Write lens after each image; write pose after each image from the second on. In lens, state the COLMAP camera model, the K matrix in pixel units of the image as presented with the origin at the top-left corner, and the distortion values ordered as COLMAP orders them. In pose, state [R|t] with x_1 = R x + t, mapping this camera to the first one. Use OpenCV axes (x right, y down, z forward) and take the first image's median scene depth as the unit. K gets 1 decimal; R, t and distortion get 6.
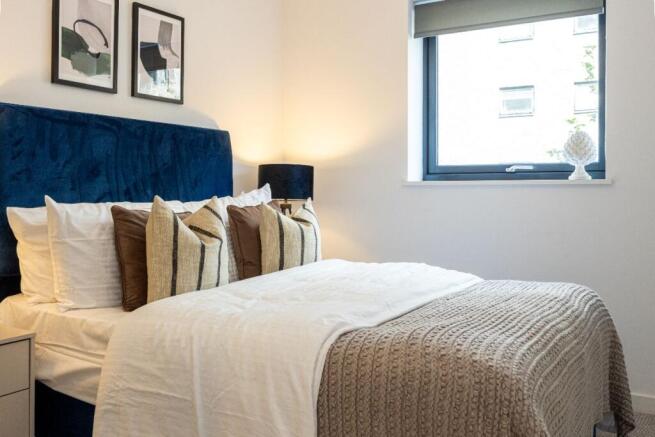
lens RADIAL K [[583.3, 0, 334.2], [0, 583.3, 194.1], [0, 0, 1]] dist [0.039203, -0.049914]
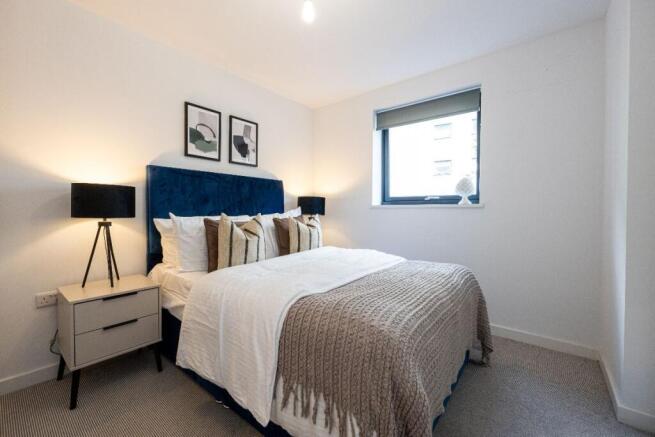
lens RADIAL K [[266.3, 0, 326.8], [0, 266.3, 215.0], [0, 0, 1]] dist [-0.006239, -0.000672]
pose [[0.993844, 0.003118, -0.110740, 0.097257], [-0.001852, 0.999932, 0.011528, -0.000719], [0.110769, -0.011252, 0.993783, 0.157605]]
